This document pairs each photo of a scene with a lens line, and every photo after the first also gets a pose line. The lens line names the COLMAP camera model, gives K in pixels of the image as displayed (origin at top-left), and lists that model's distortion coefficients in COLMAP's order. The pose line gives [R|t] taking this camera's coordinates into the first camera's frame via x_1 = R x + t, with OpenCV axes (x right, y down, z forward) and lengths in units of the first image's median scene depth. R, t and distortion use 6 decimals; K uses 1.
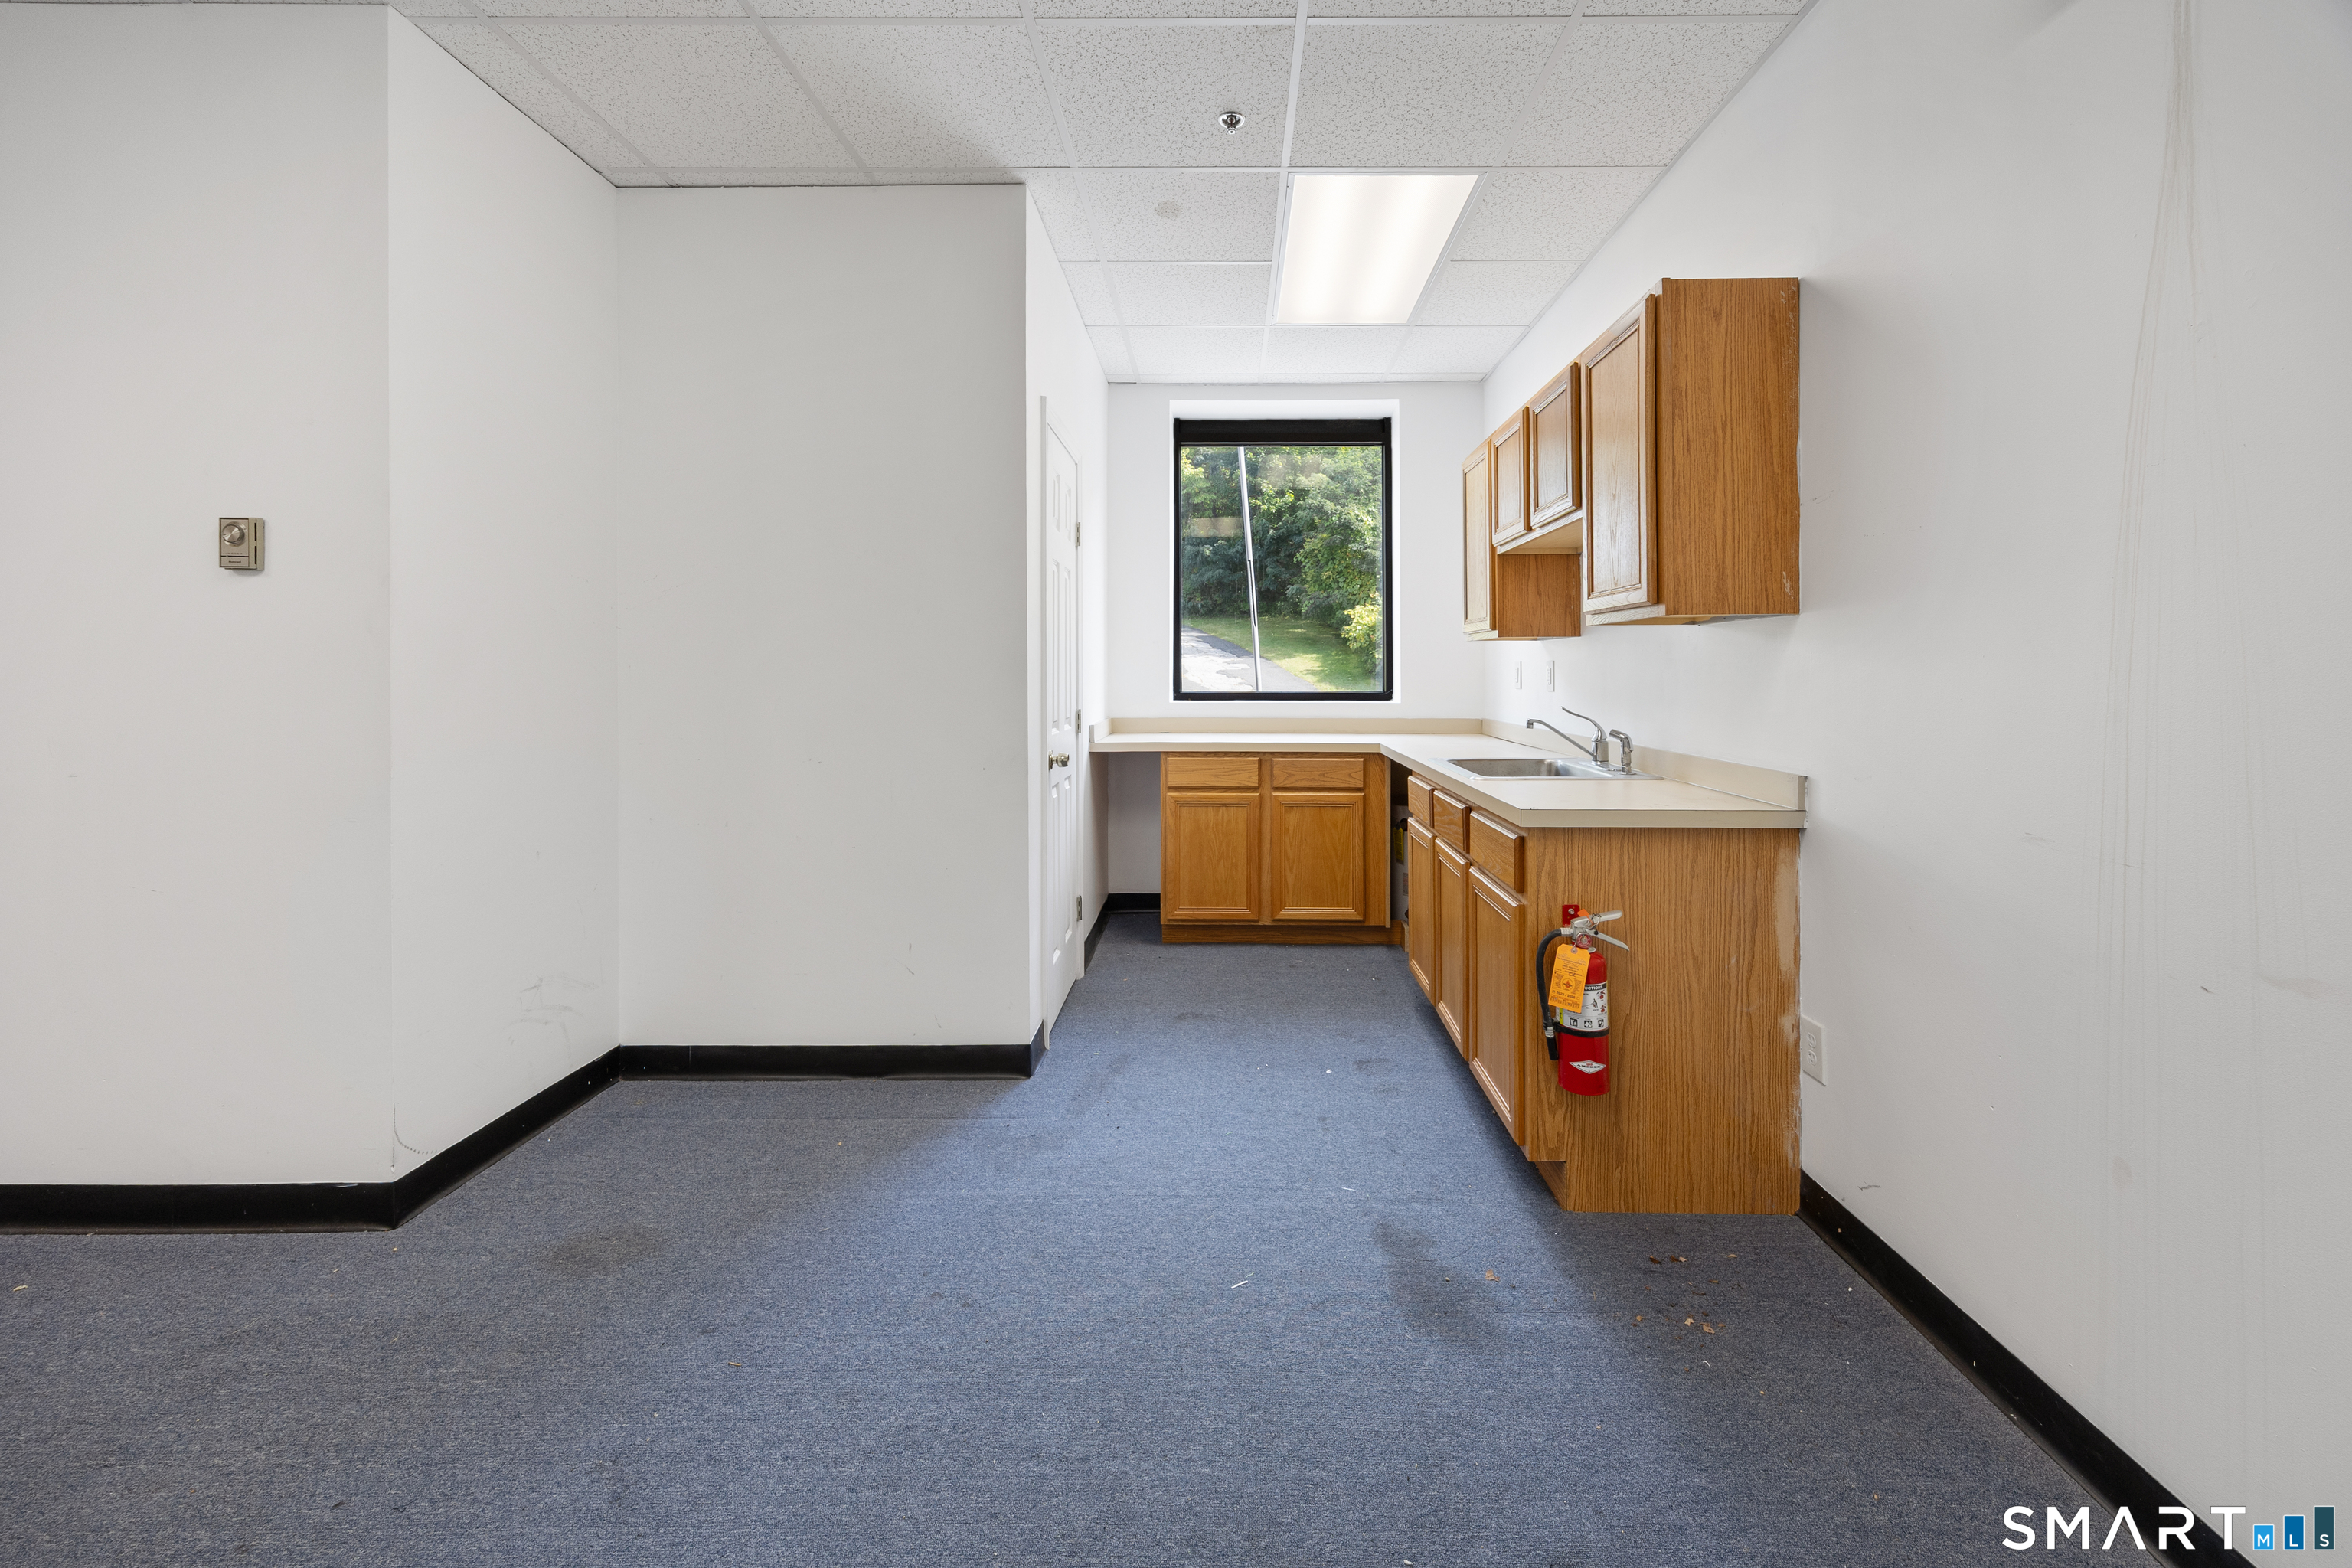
lens RADIAL K [[925.1, 0, 1206.6], [0, 925.1, 651.7], [0, 0, 1]] dist [0.019926, 0.000357]
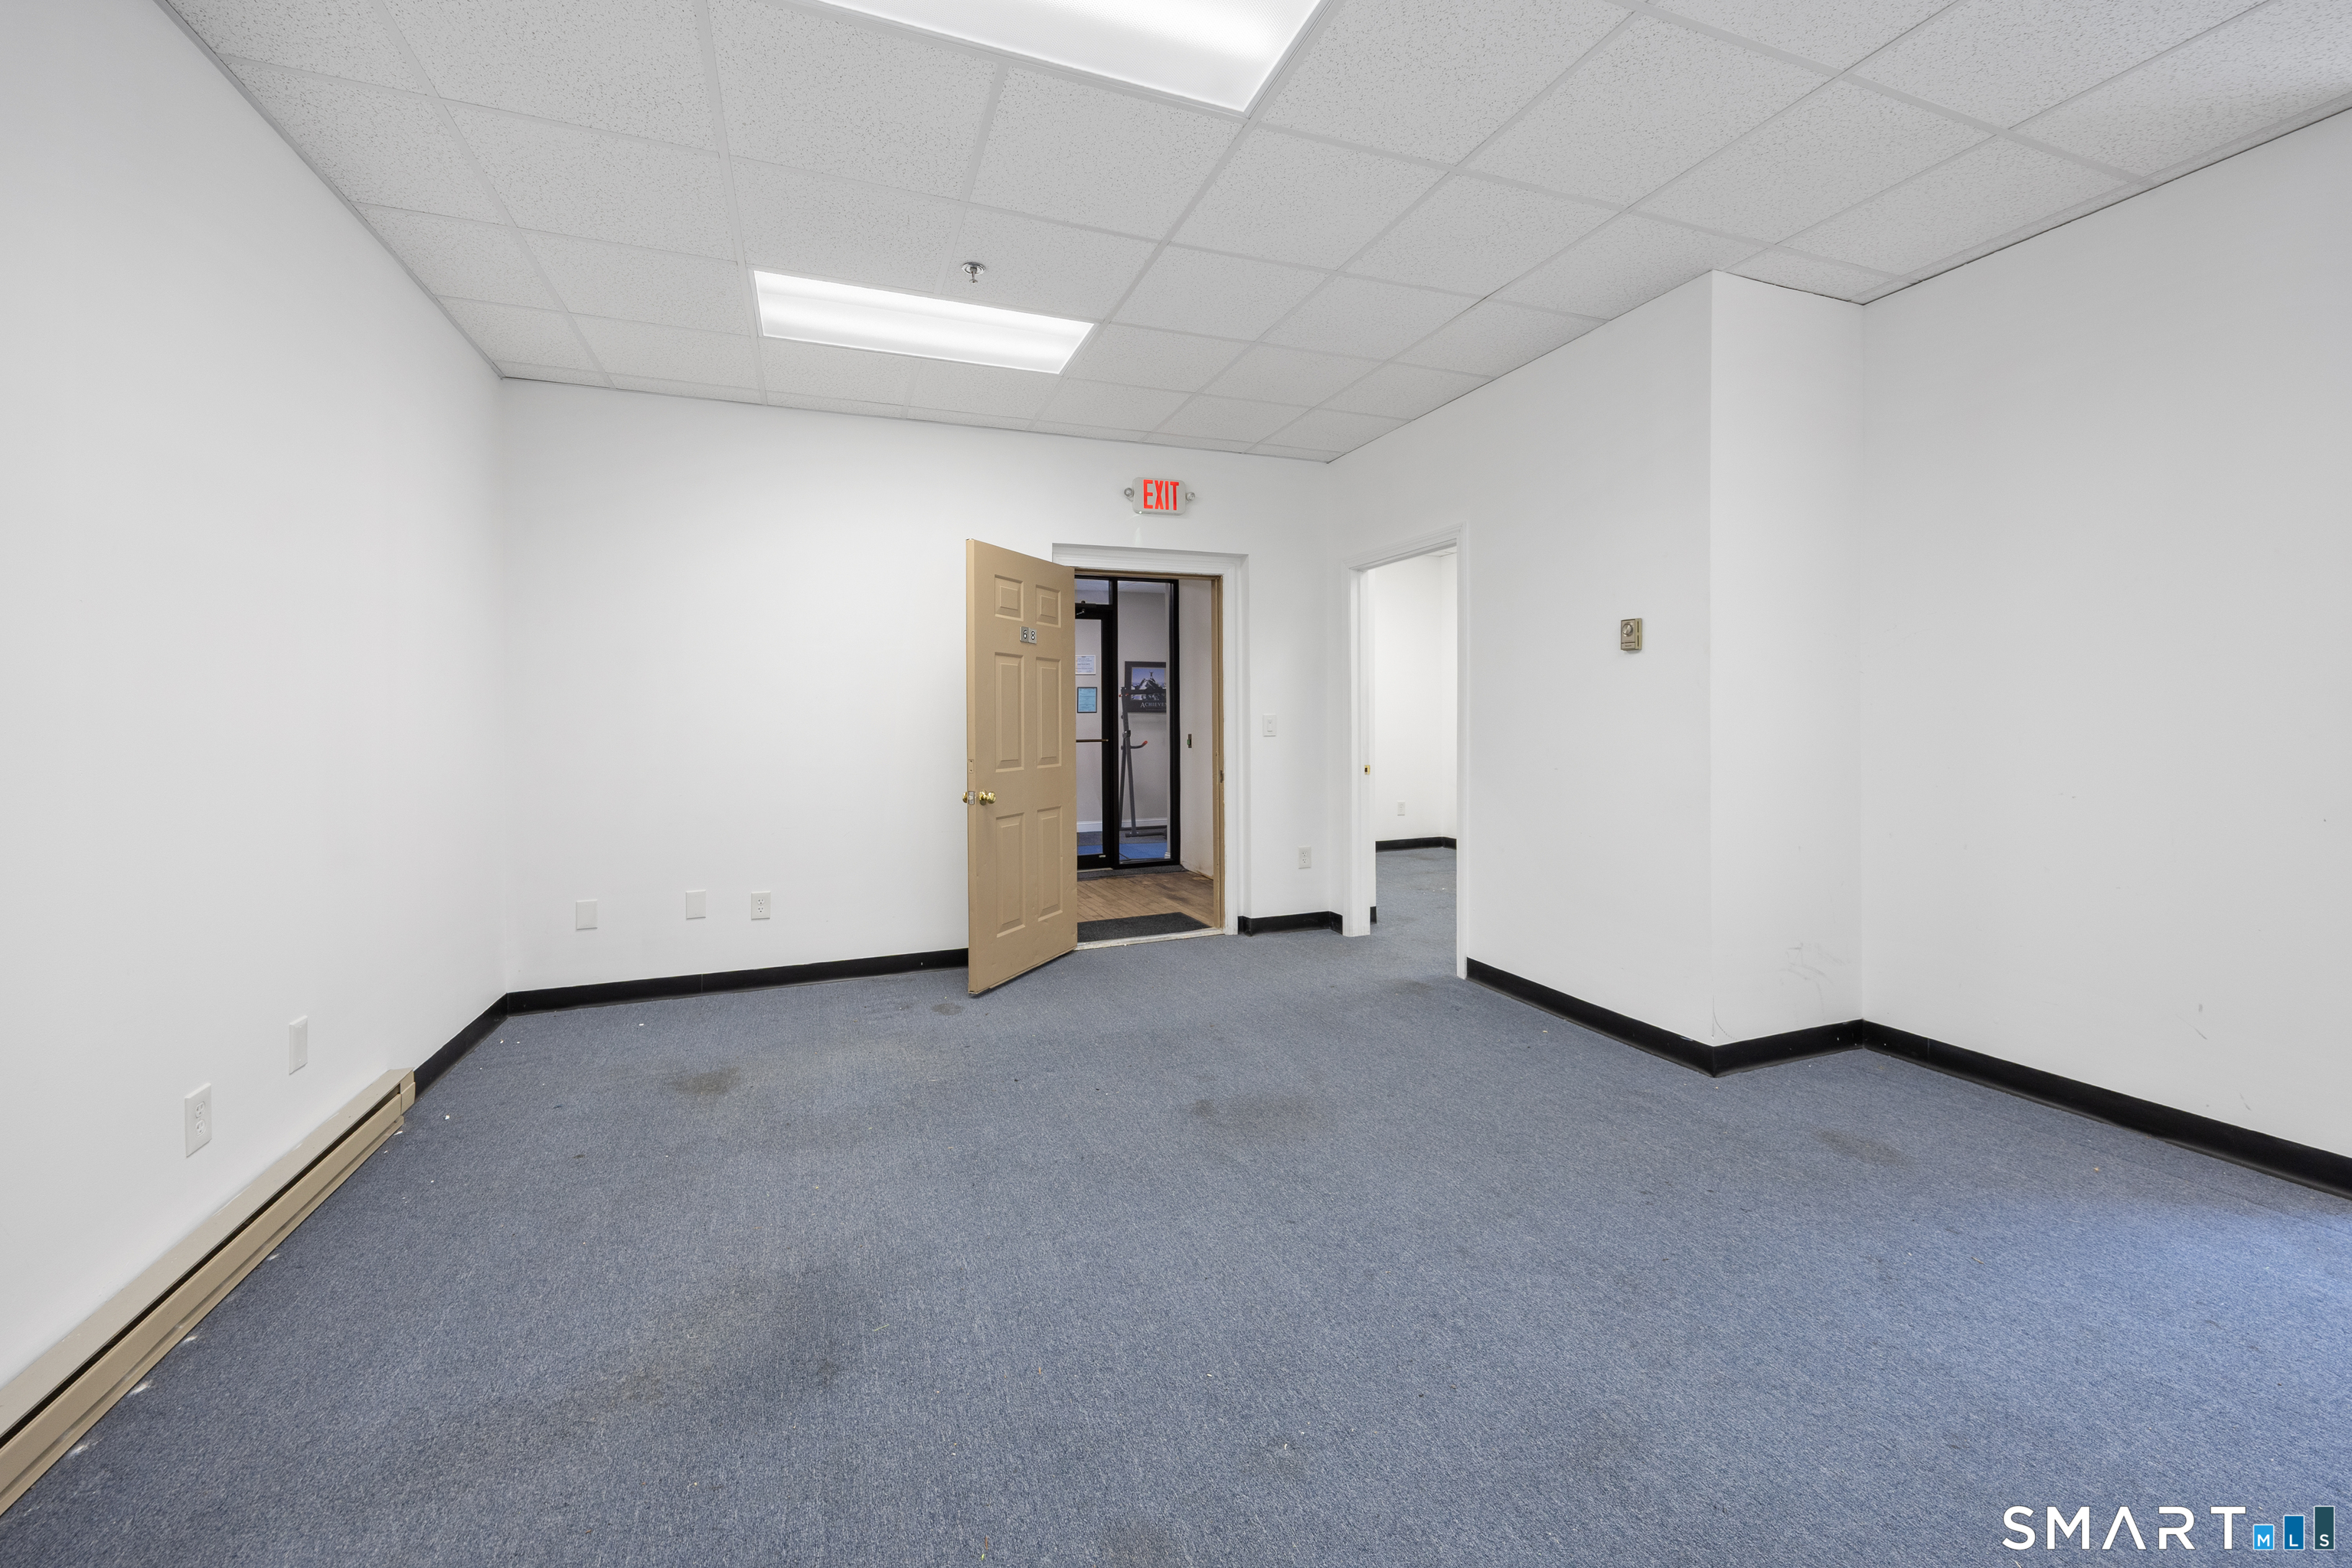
lens RADIAL K [[912.1, 0, 1185.2], [0, 912.1, 742.2], [0, 0, 1]] dist [0.001767, 0.000568]
pose [[0.379424, 0.023600, -0.924922, 0.153655], [0.028928, 0.998883, 0.037354, -0.005866], [0.924770, -0.040929, 0.378318, -0.301271]]
